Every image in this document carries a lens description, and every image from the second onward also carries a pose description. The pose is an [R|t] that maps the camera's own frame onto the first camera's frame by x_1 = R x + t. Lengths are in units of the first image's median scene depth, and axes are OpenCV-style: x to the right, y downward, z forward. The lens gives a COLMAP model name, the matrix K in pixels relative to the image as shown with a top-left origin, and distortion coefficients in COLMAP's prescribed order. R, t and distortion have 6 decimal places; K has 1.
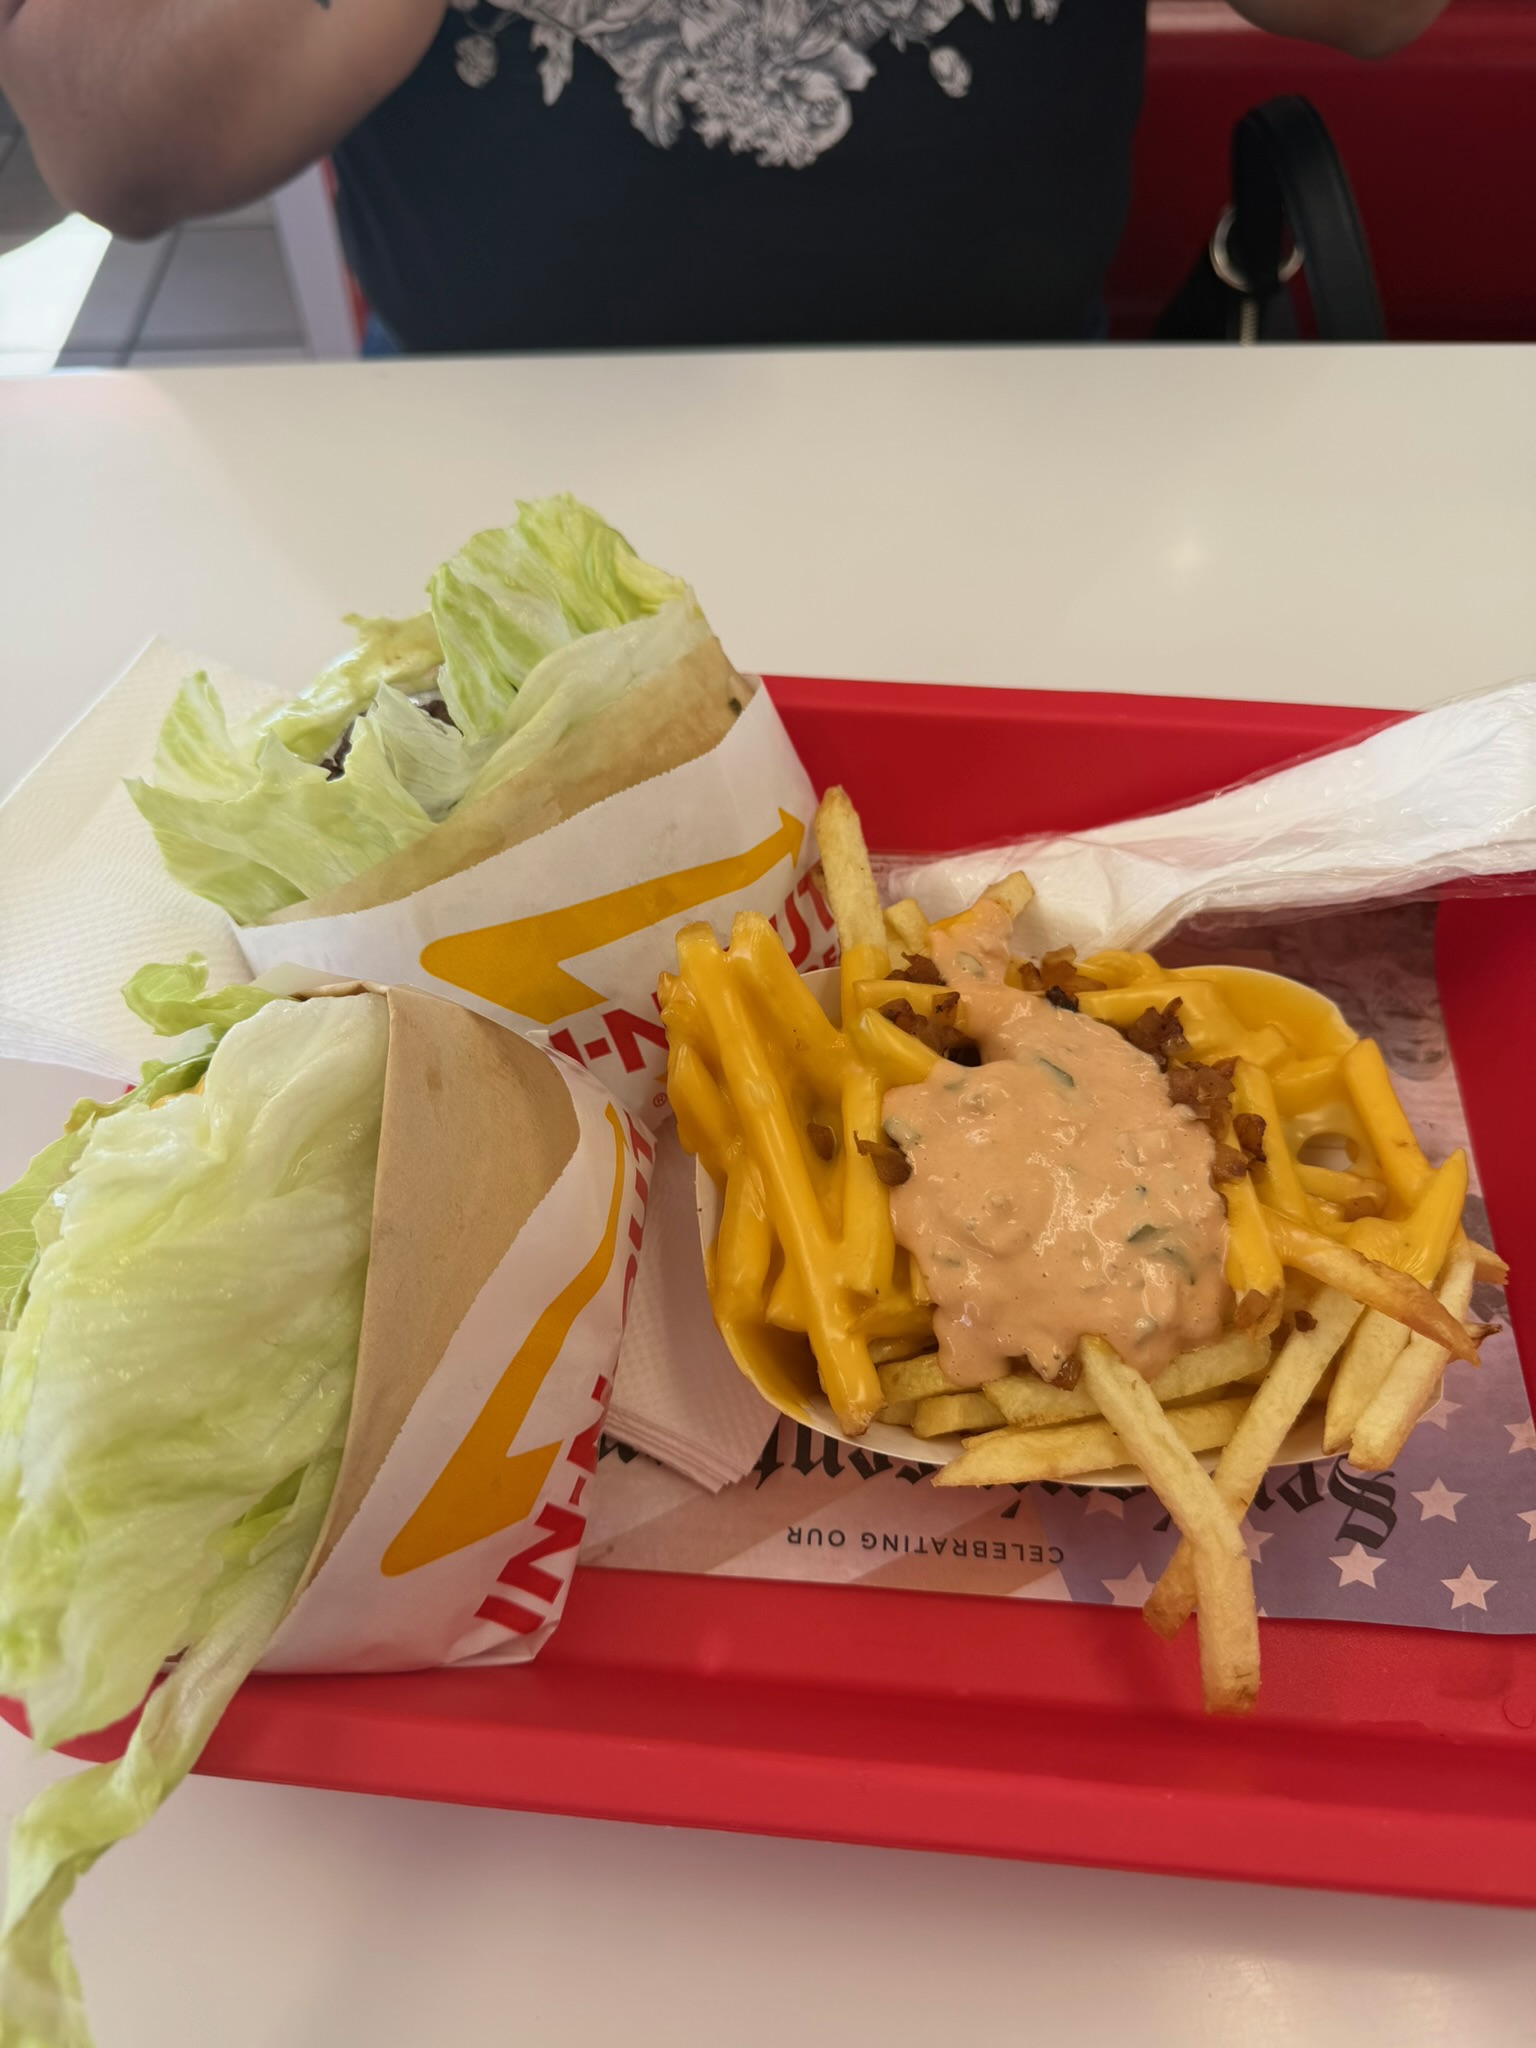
lens RADIAL K [[1489.9, 0, 768.0], [0, 1489.9, 1024.0], [0, 0, 1]] dist [0.124636, -0.276414]
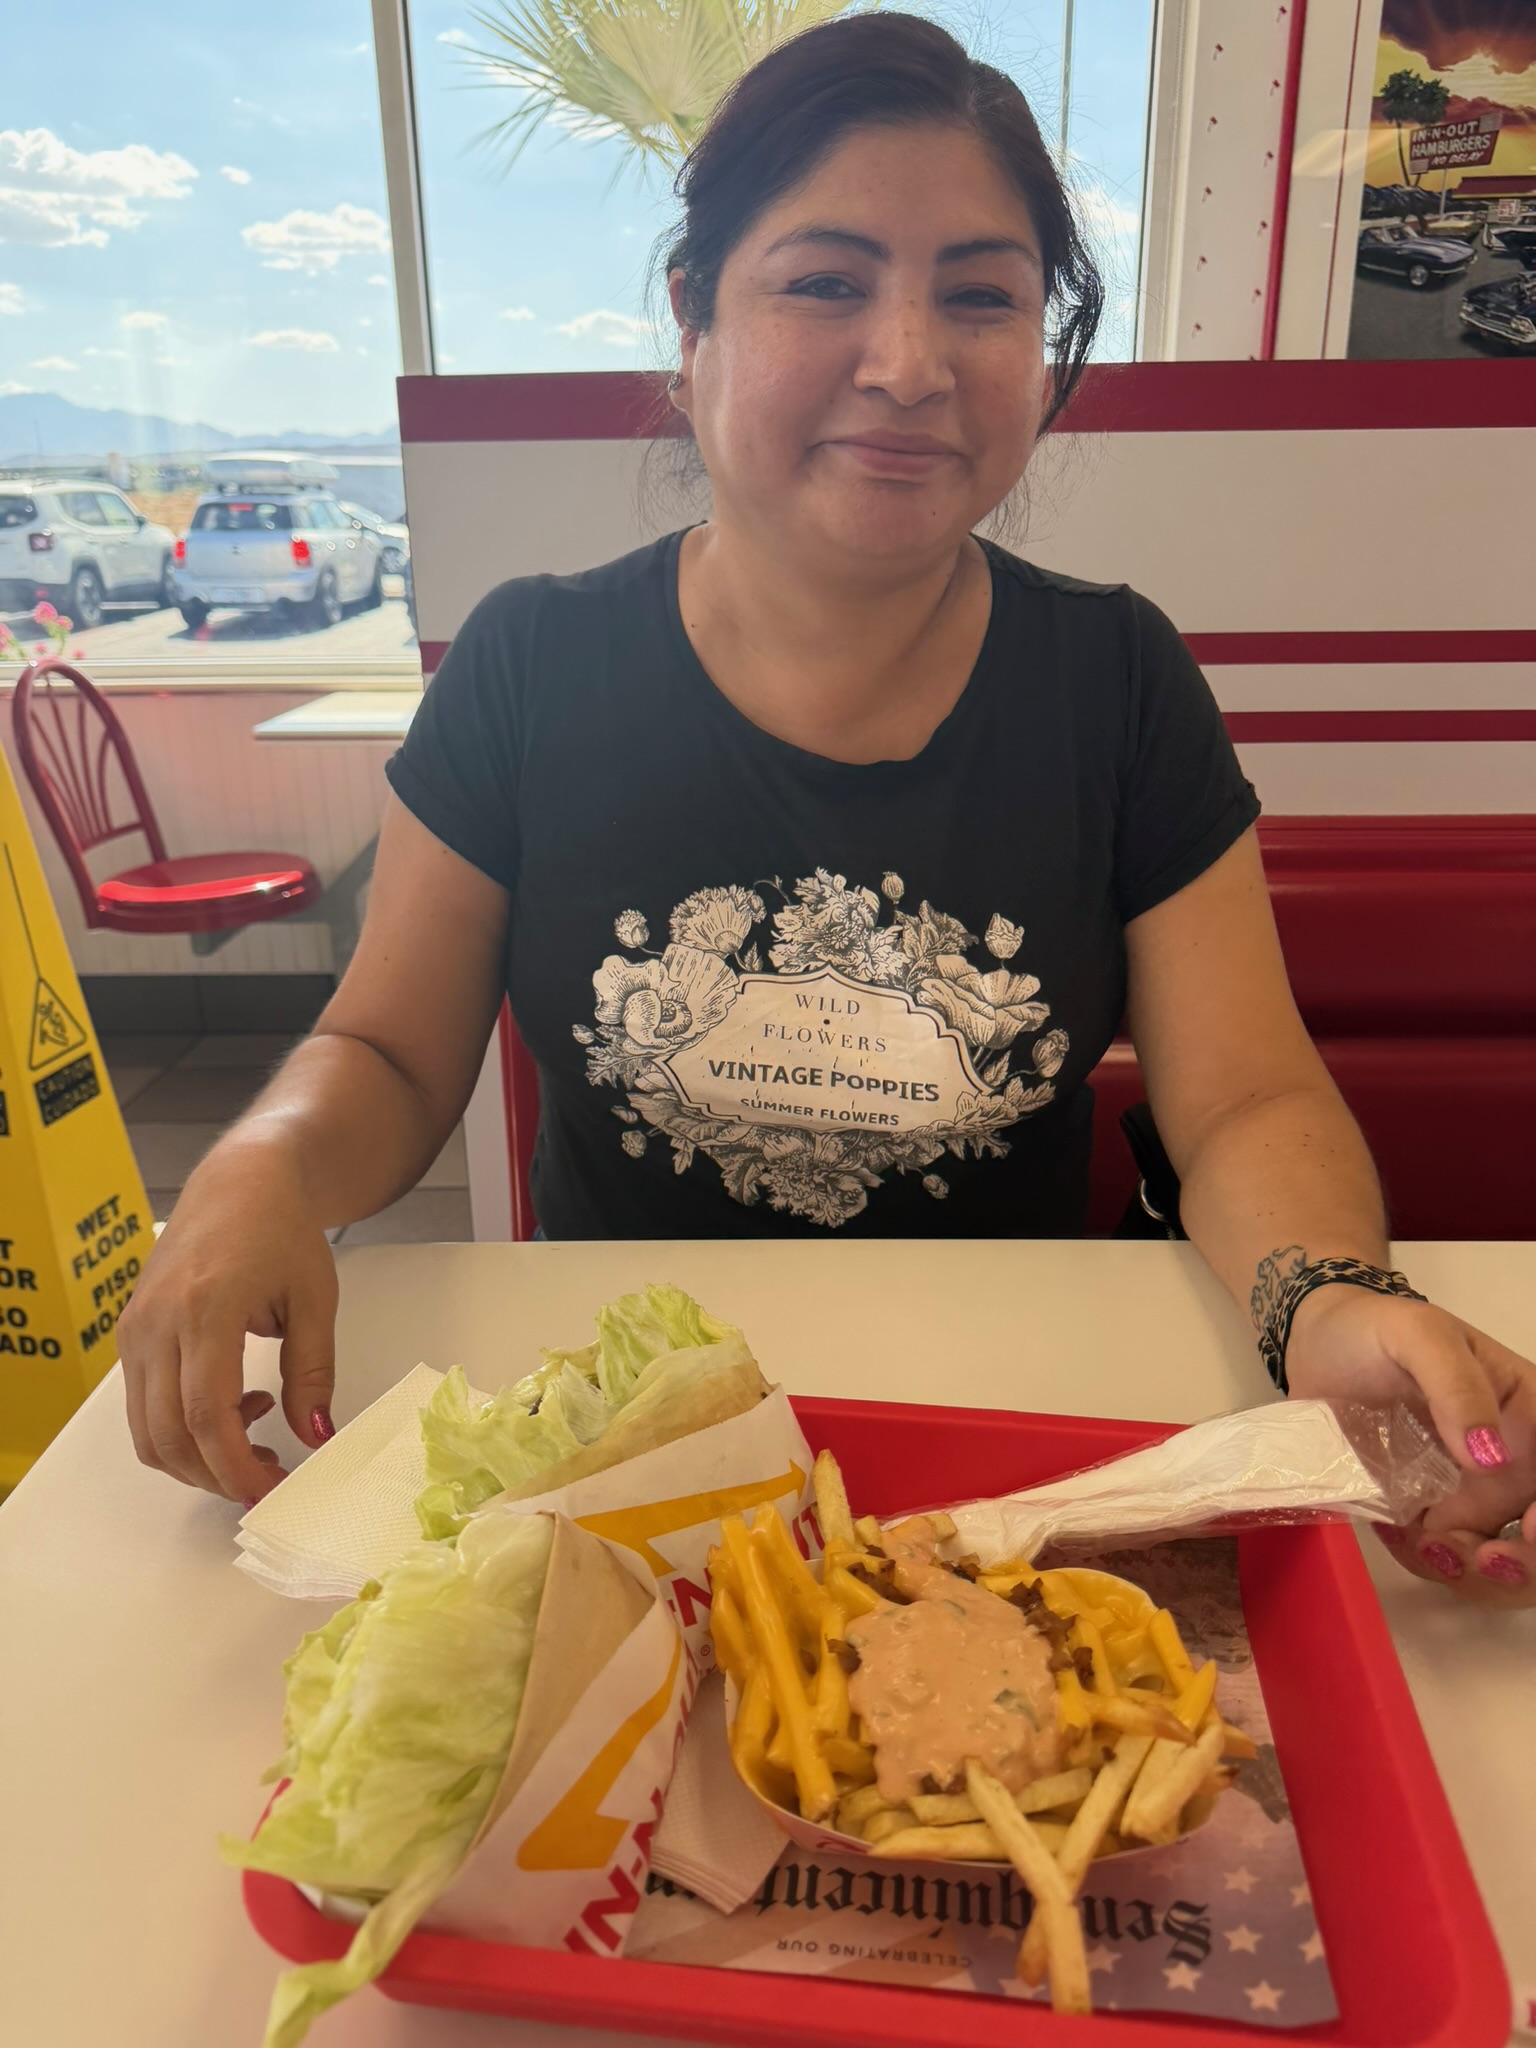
lens RADIAL K [[1489.9, 0, 768.0], [0, 1489.9, 1024.0], [0, 0, 1]] dist [0.124636, -0.276414]
pose [[0.998439, 0.003410, -0.055752, 0.080030], [-0.034739, 0.819508, -0.572014, 0.439025], [0.043738, 0.573057, 0.818347, -0.661854]]
